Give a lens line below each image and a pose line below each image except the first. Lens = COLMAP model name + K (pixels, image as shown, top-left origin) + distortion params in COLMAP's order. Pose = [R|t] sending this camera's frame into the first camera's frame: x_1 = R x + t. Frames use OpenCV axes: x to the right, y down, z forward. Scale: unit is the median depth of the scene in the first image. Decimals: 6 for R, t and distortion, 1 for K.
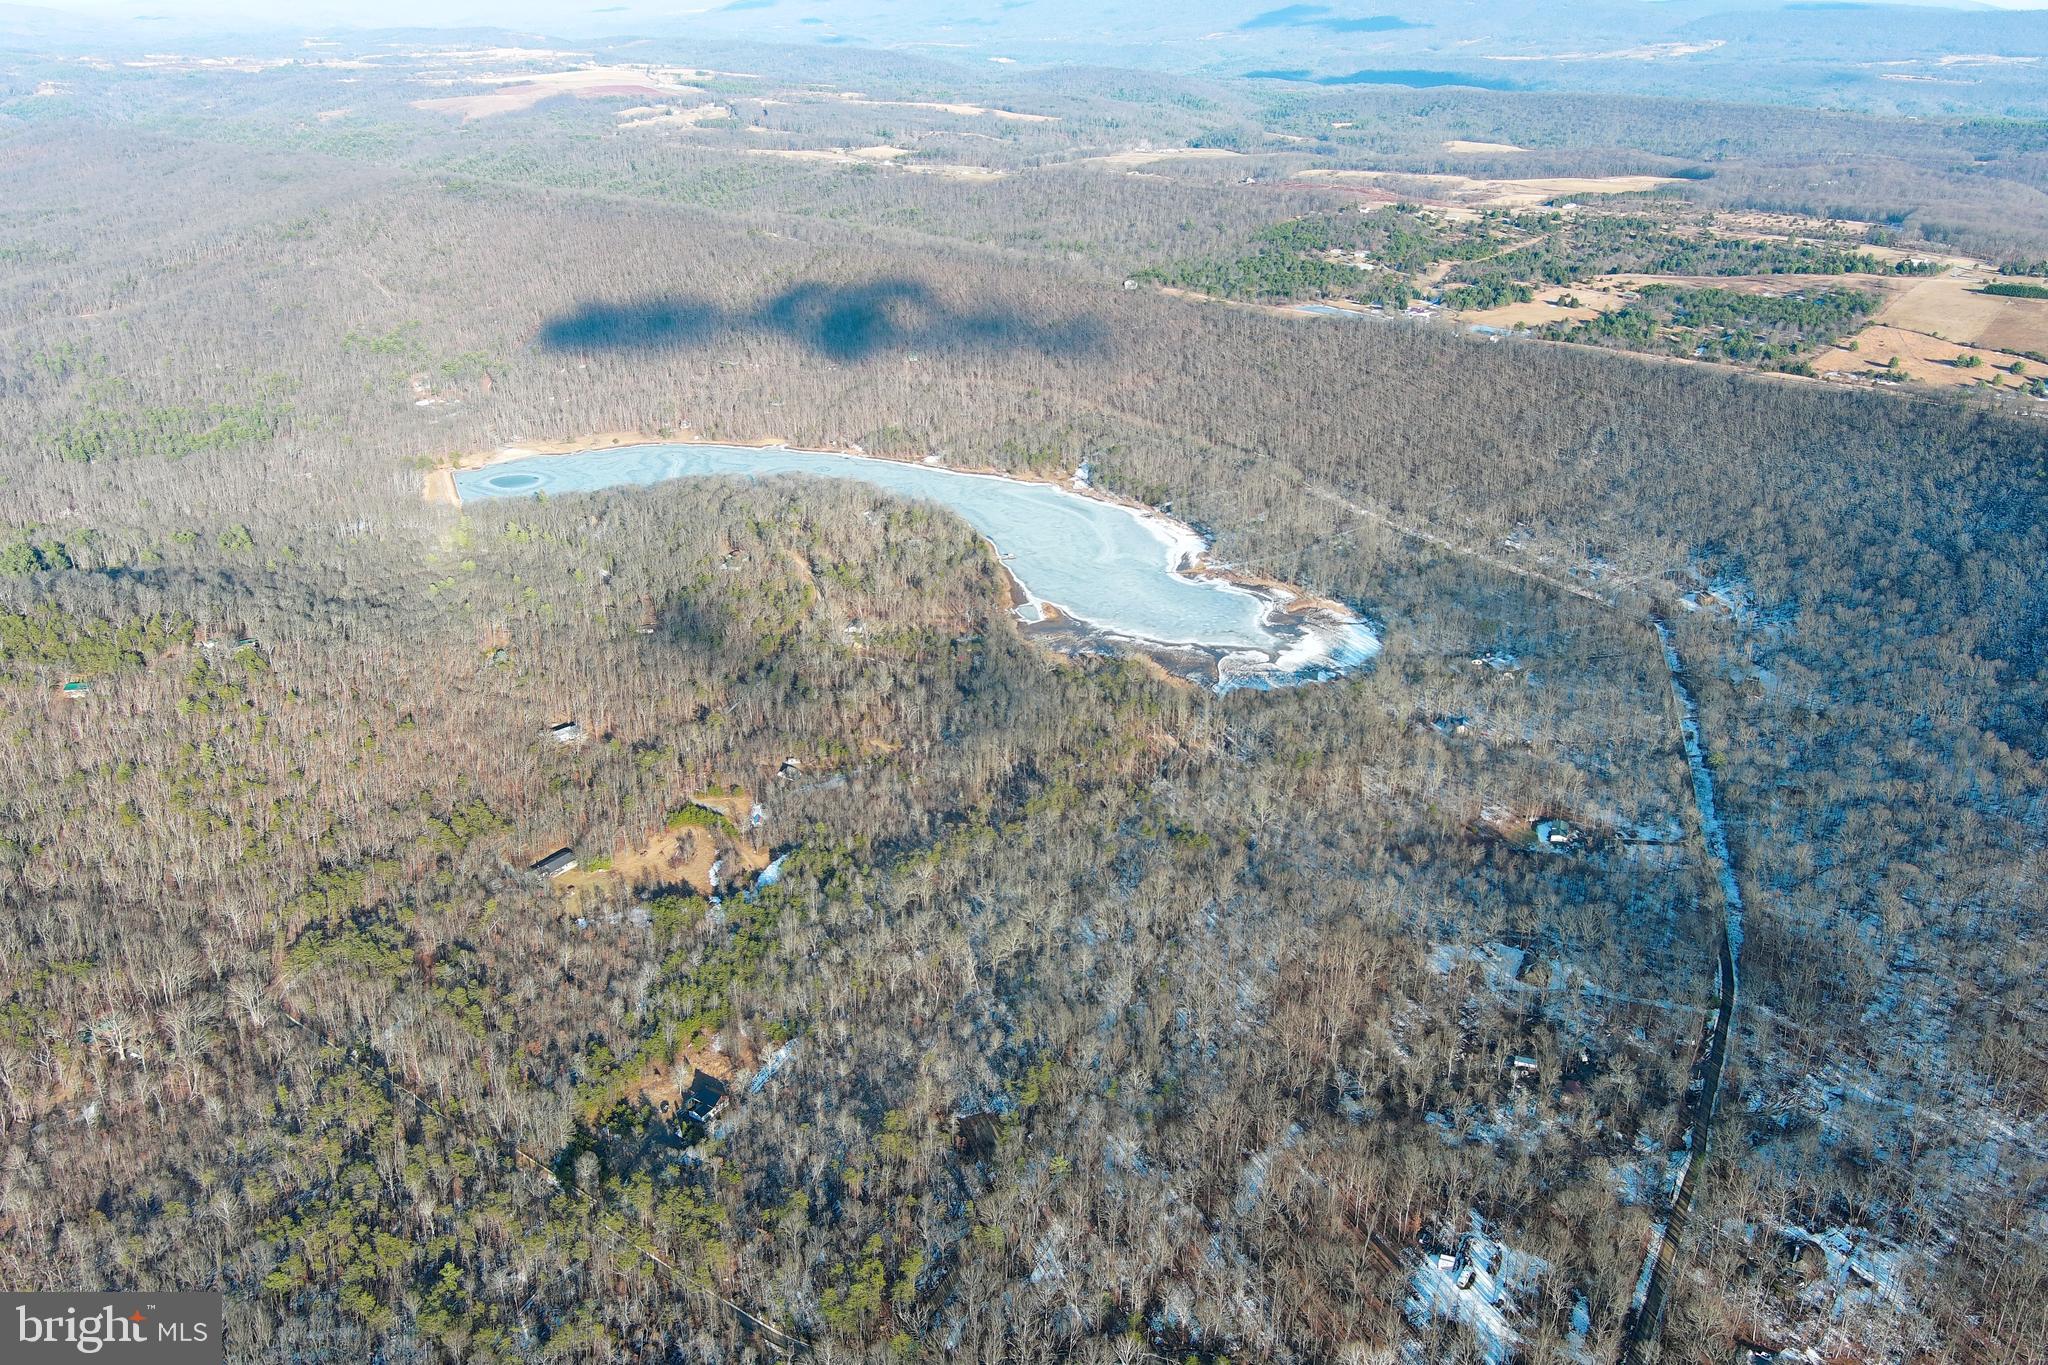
lens RADIAL K [[1584.1, 0, 1027.5], [0, 1584.1, 690.1], [0, 0, 1]] dist [0.015749, -0.030444]
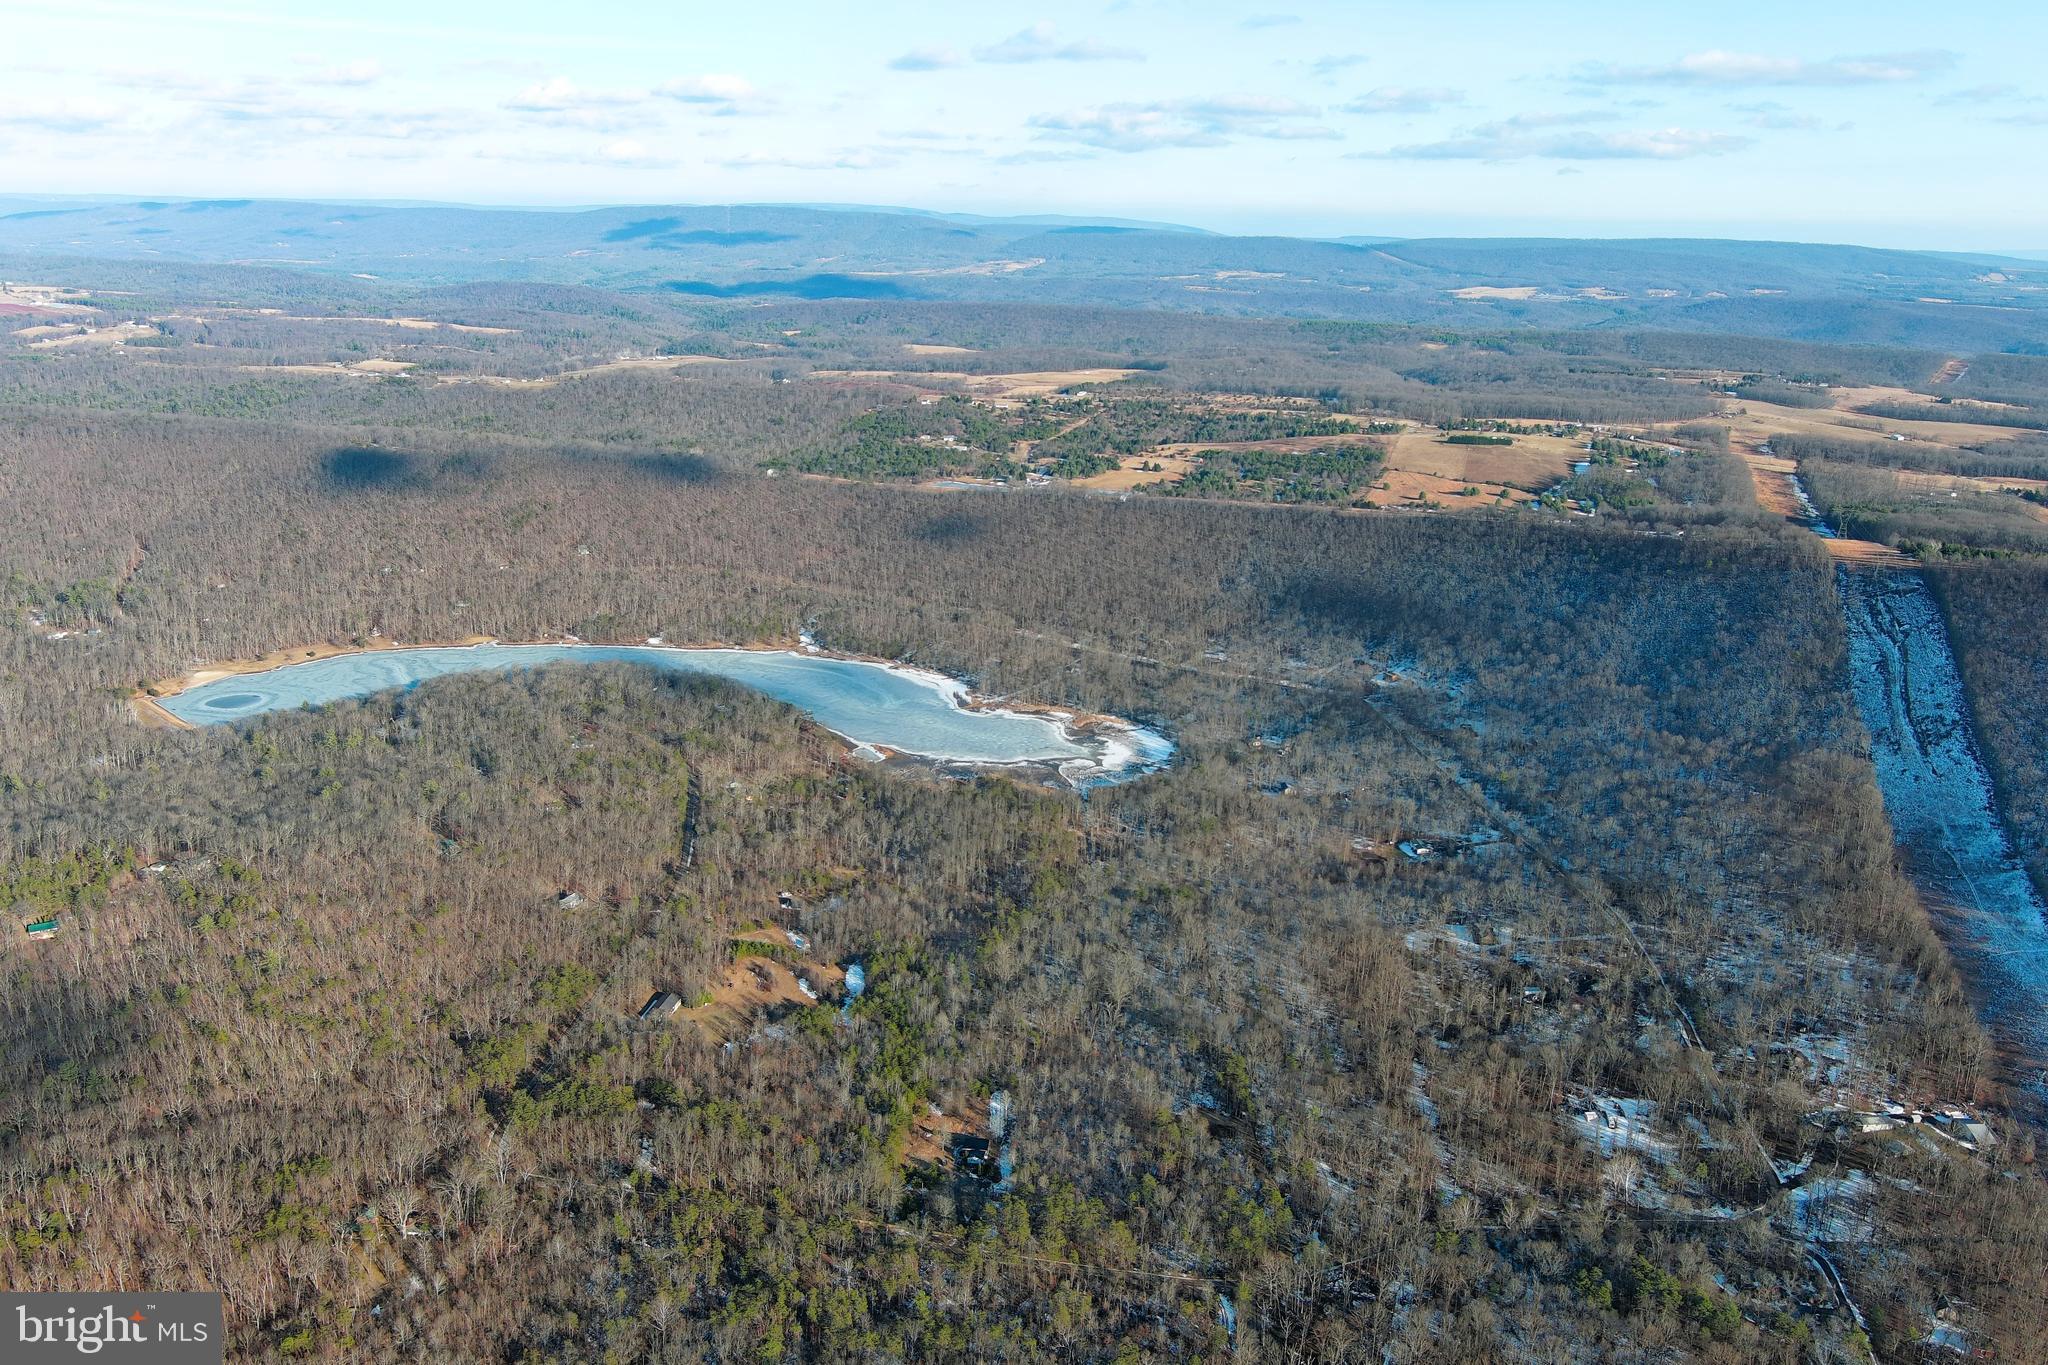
lens RADIAL K [[1583.1, 0, 1050.9], [0, 1583.1, 681.4], [0, 0, 1]] dist [0.000443, -0.010274]
pose [[0.912487, -0.102840, 0.395969, -0.395911], [0.152170, 0.983762, -0.095167, 0.031973], [-0.379752, 0.147093, 0.913319, -0.077019]]
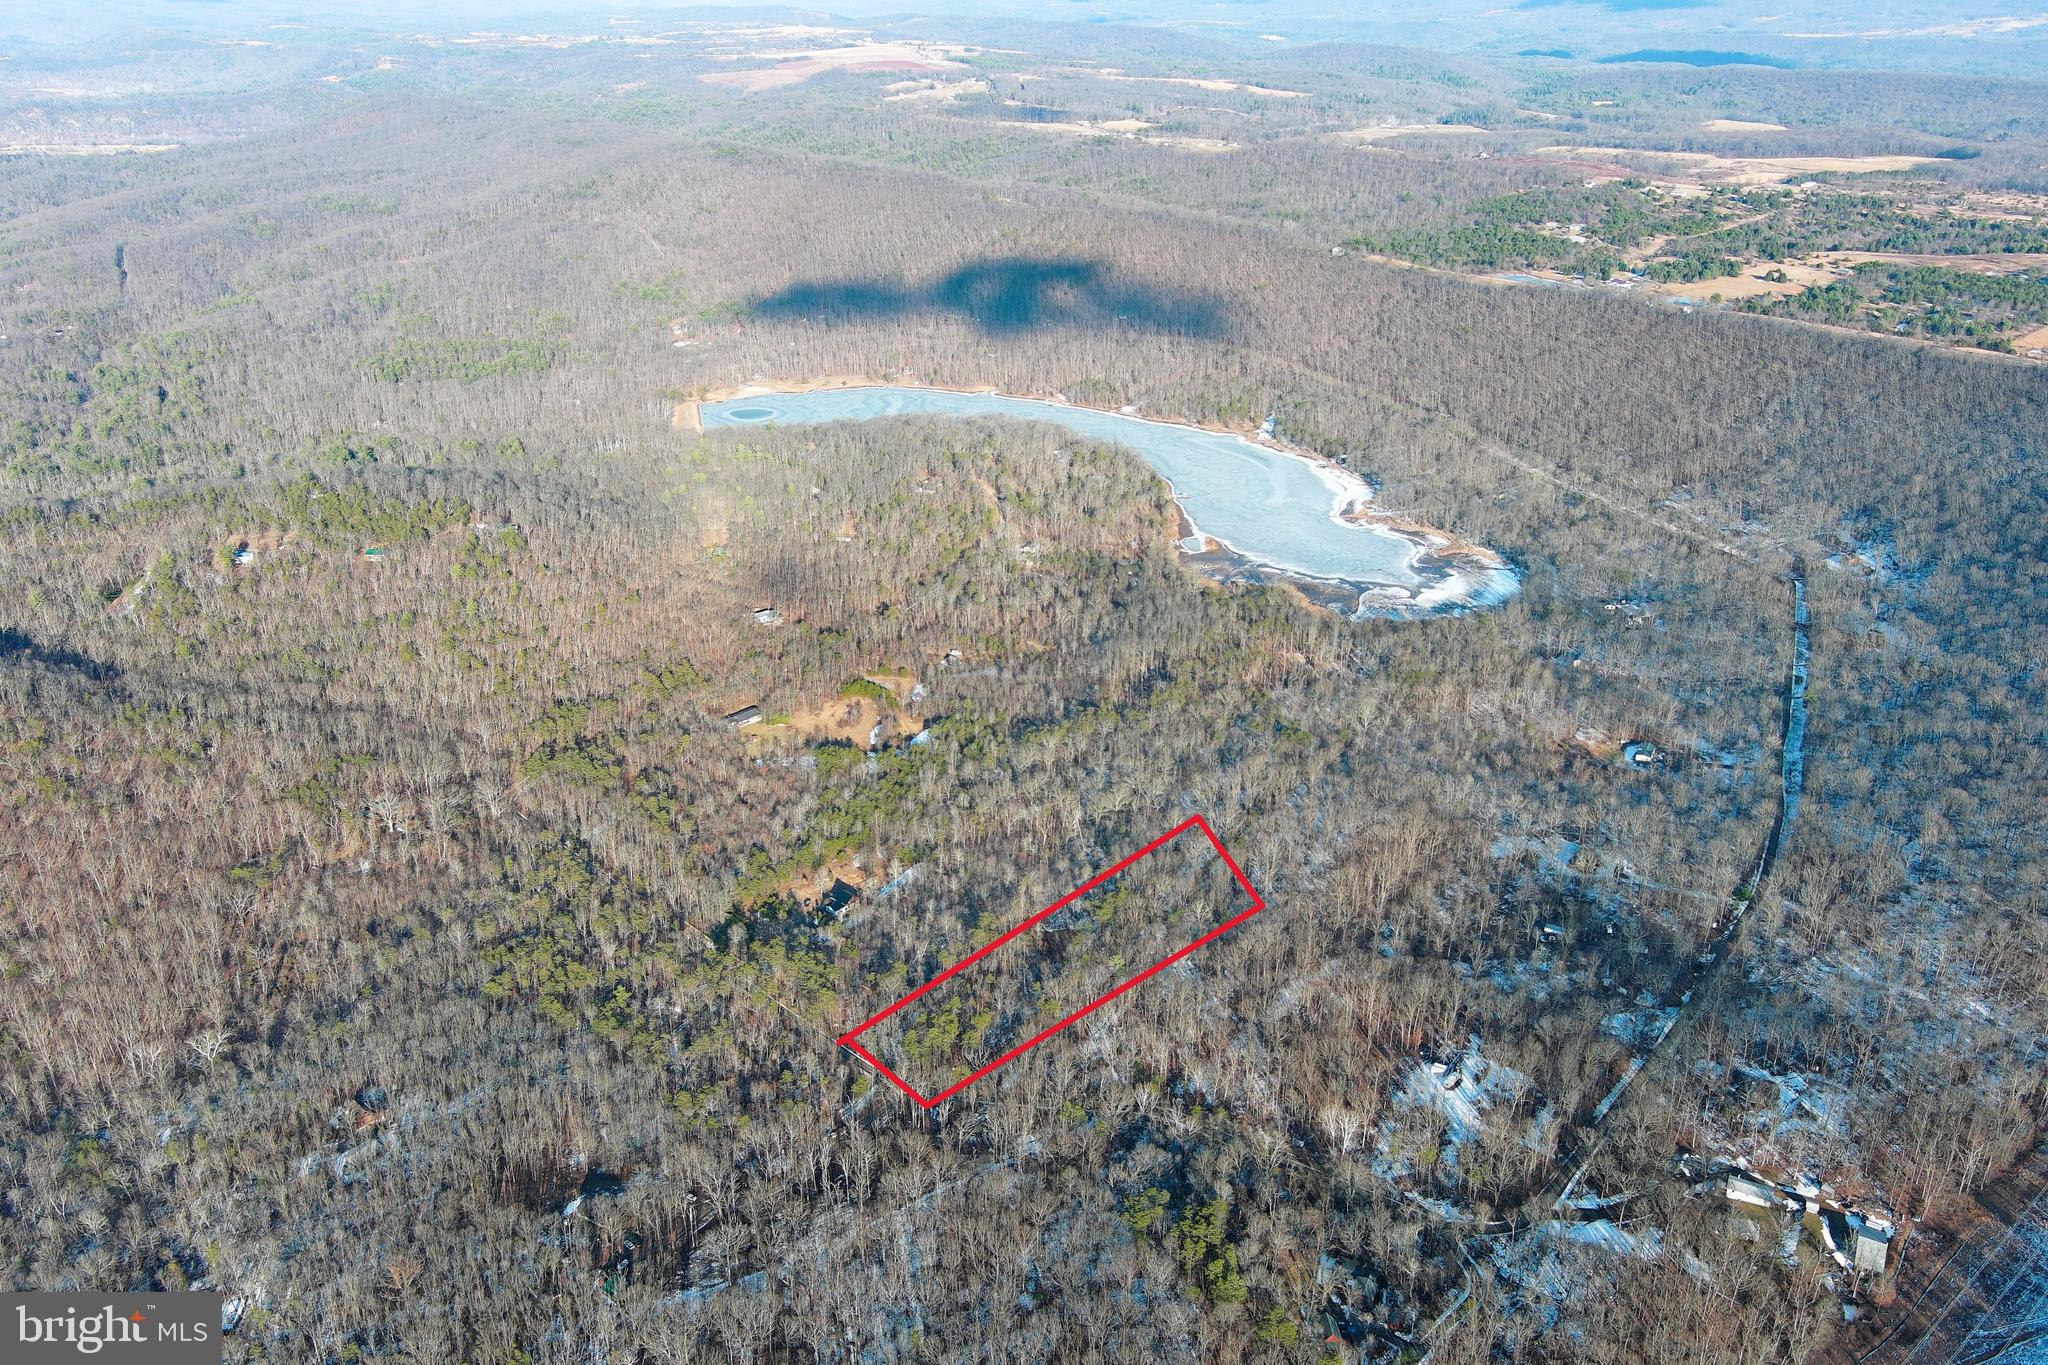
lens RADIAL K [[1584.1, 0, 1027.5], [0, 1584.1, 690.1], [0, 0, 1]] dist [0.015749, -0.030444]
pose [[0.986603, 0.062459, -0.150712, 0.074987], [-0.060687, 0.998023, 0.016333, 0.050200], [0.151434, -0.006968, 0.988443, -0.112977]]
